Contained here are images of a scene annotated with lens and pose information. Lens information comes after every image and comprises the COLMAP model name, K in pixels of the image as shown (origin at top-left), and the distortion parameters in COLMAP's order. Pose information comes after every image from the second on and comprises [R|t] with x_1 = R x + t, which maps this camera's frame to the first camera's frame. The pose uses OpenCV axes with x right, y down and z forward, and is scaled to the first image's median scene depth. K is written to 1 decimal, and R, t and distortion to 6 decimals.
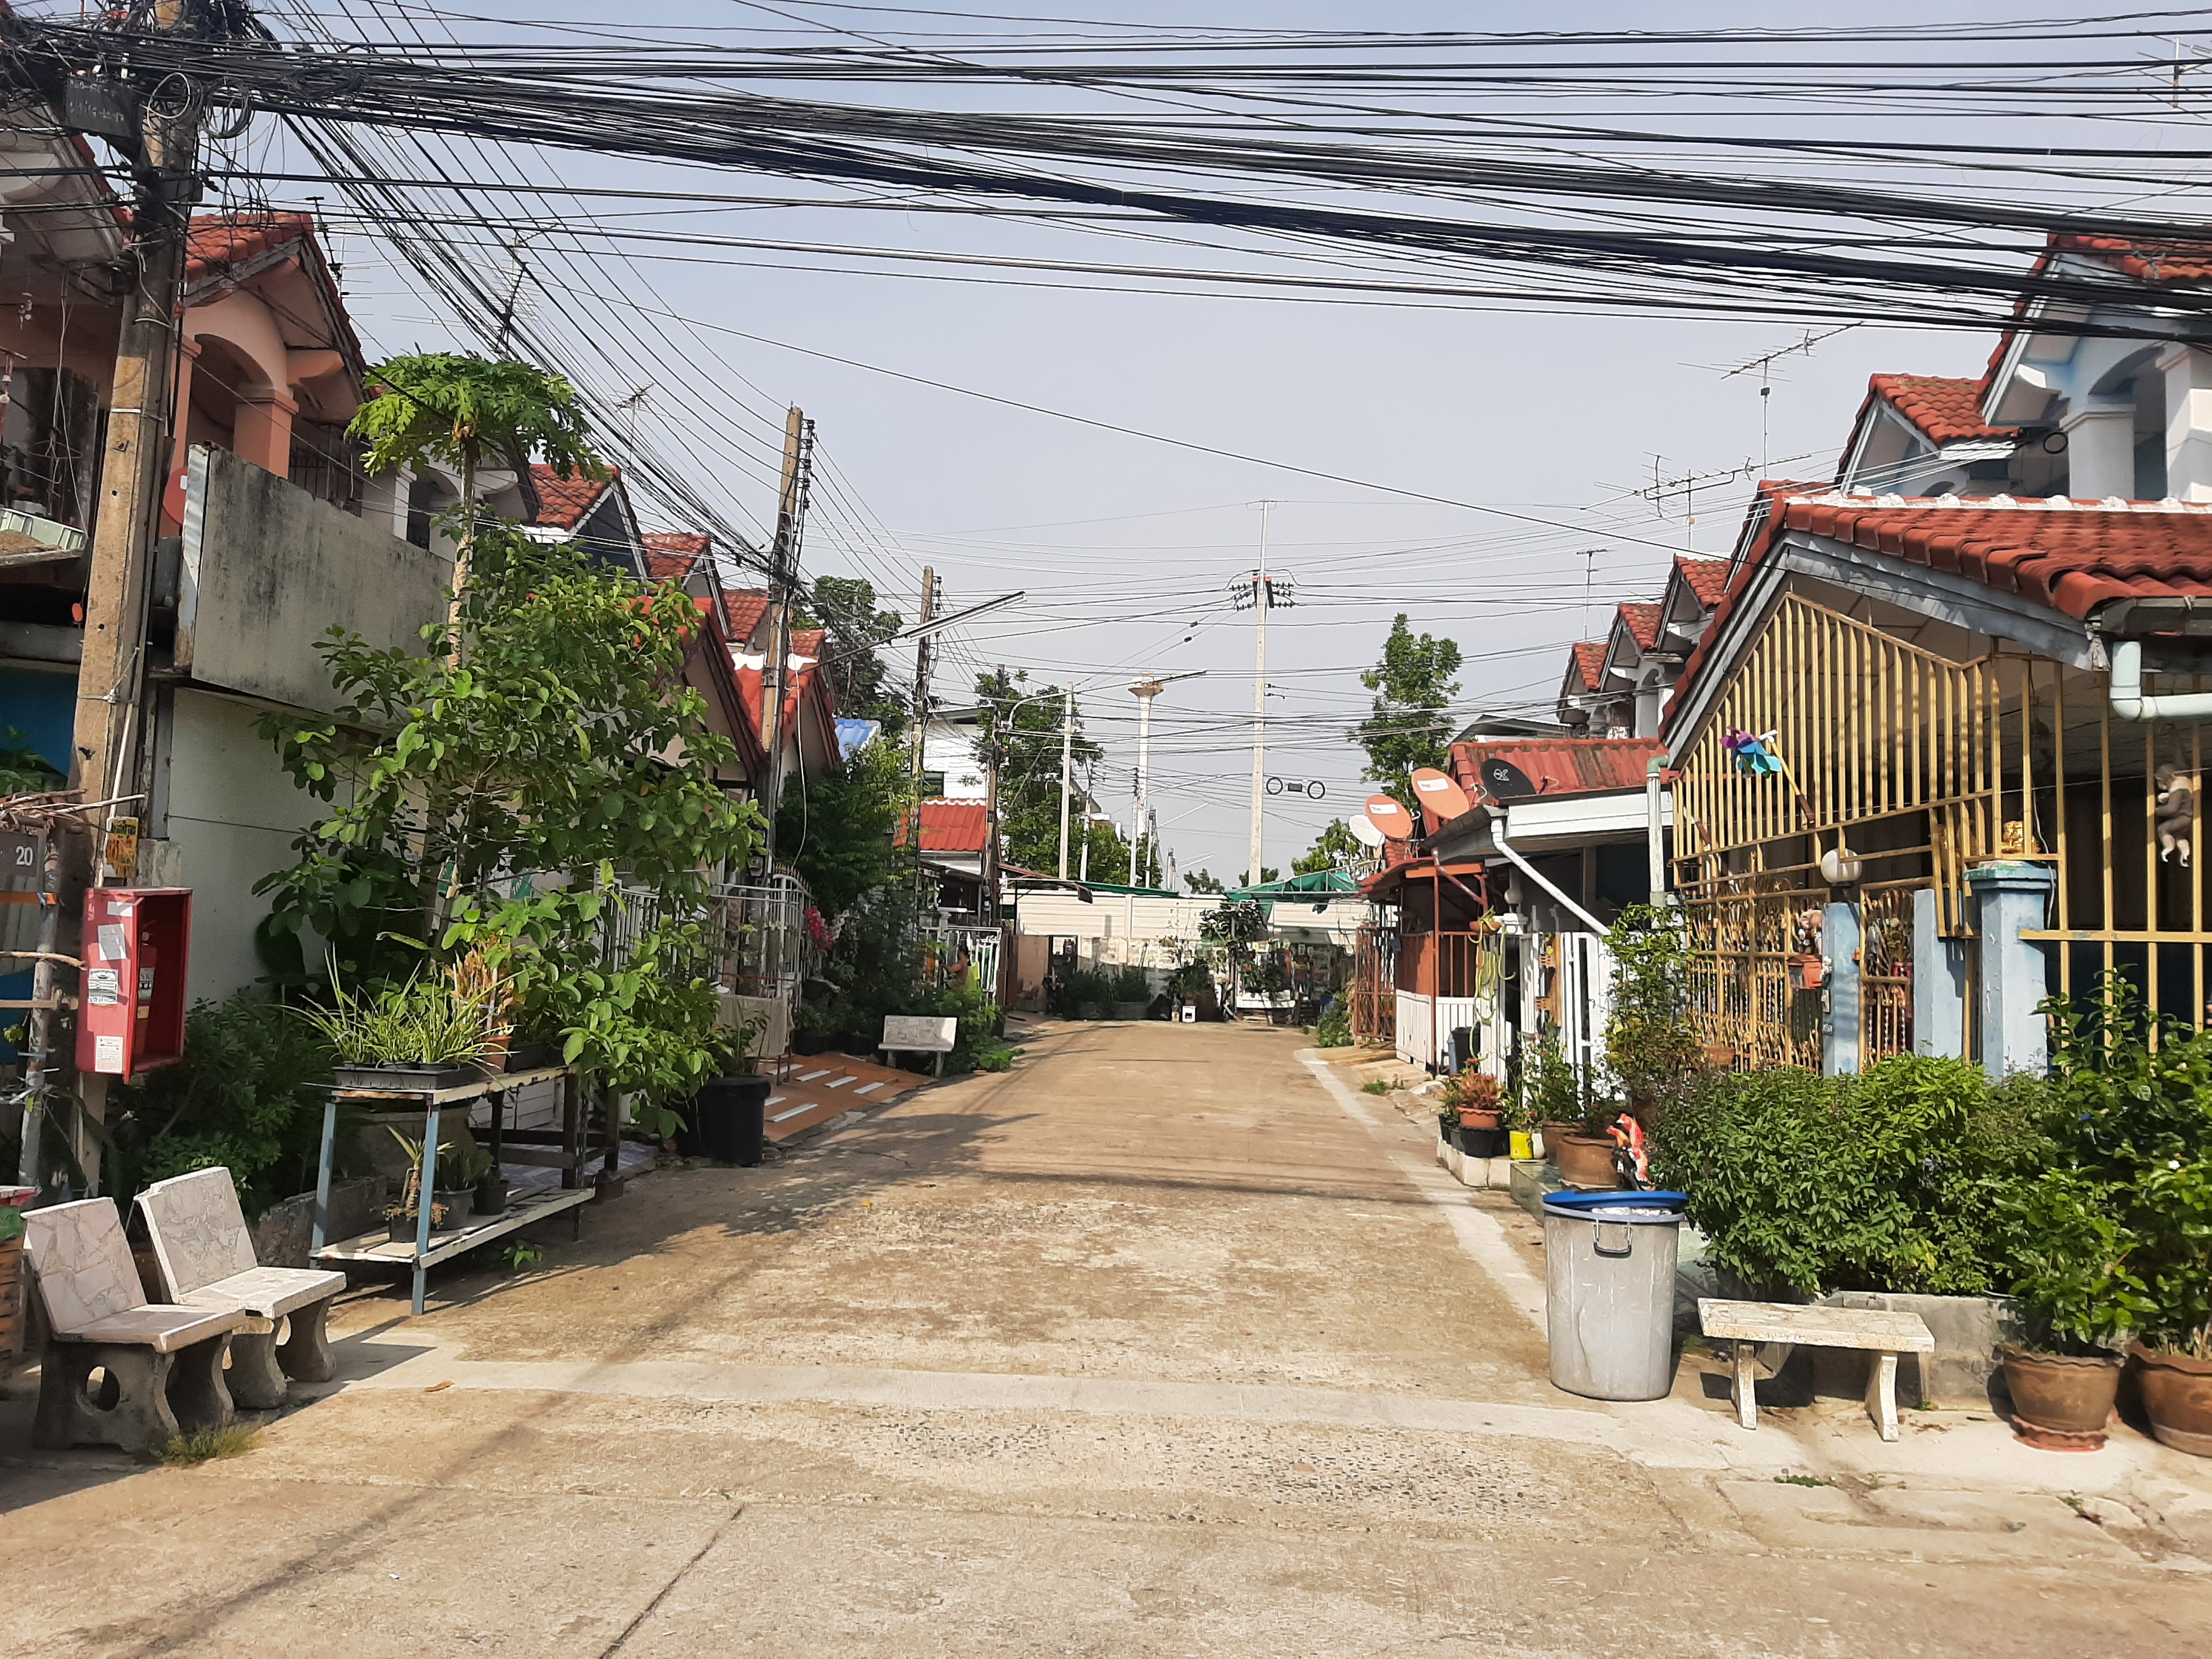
lens RADIAL K [[1716.4, 0, 1106.0], [0, 1716.4, 829.5], [0, 0, 1]] dist [0.121718, -0.221775]
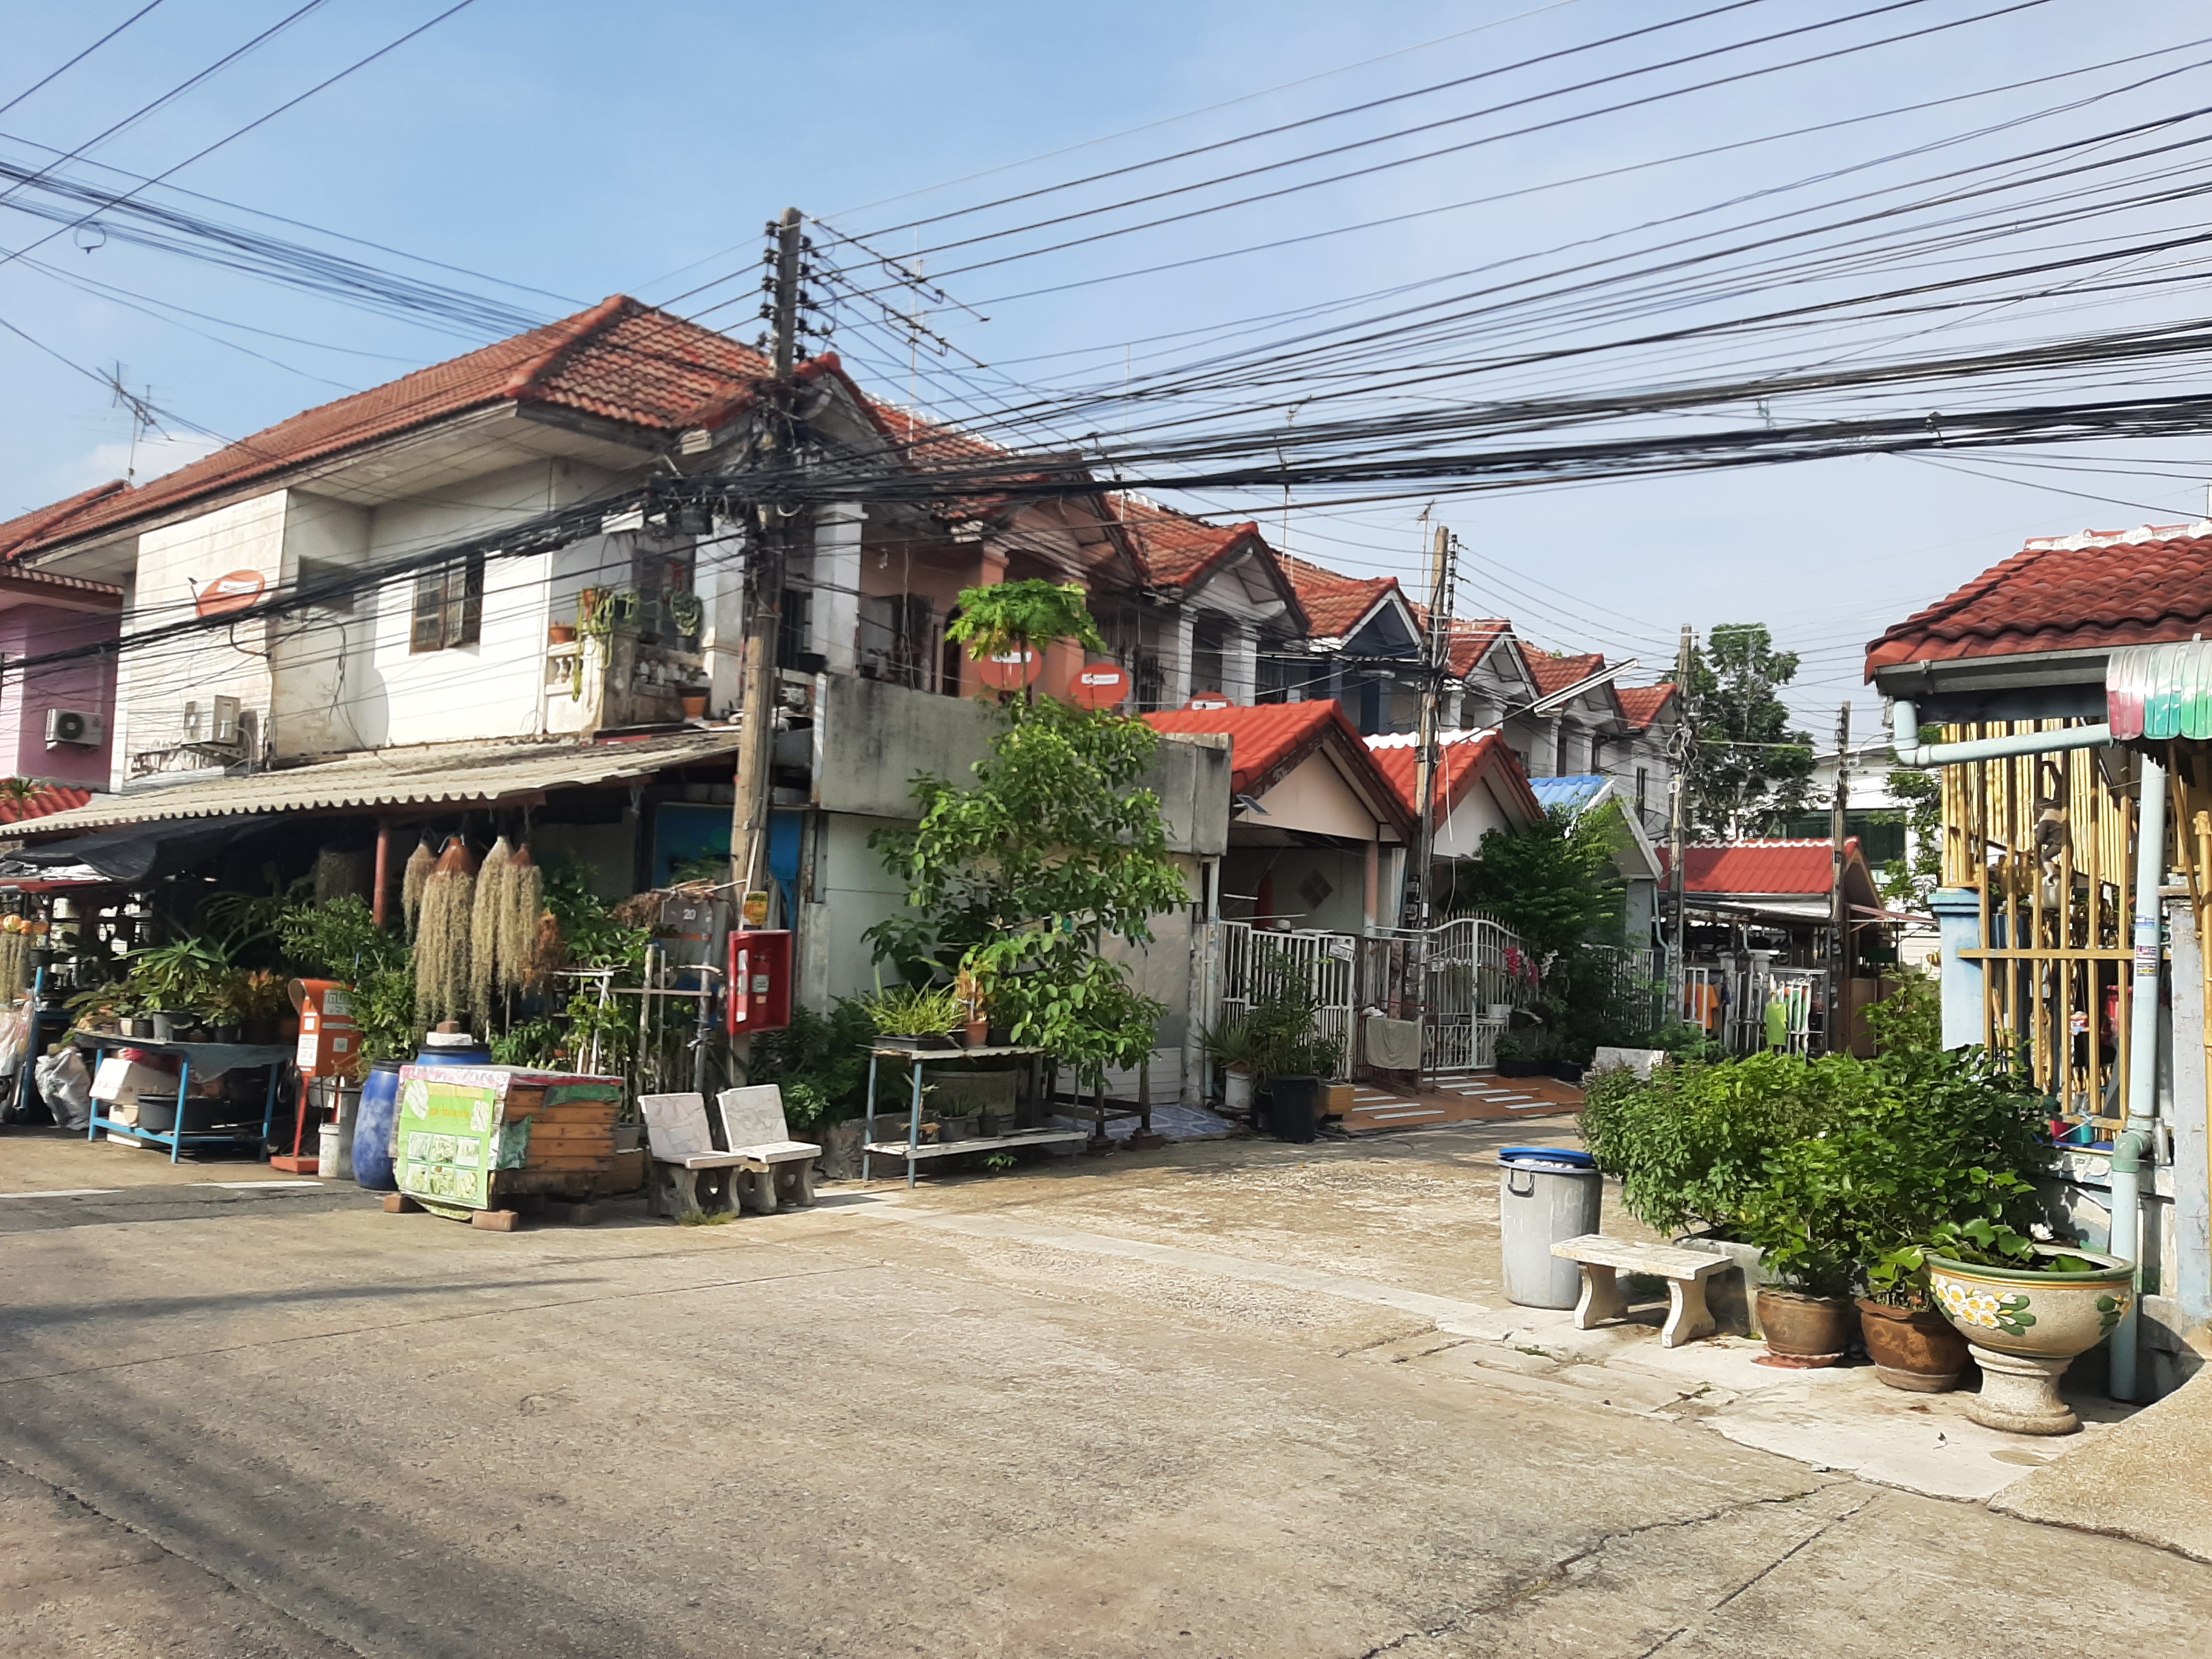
lens RADIAL K [[1716.4, 0, 1106.0], [0, 1716.4, 829.5], [0, 0, 1]] dist [0.121718, -0.221775]
pose [[0.818225, -0.046238, -0.573036, 0.640524], [0.030076, 0.998838, -0.037651, 0.005708], [0.574111, 0.013572, 0.818665, -0.215638]]
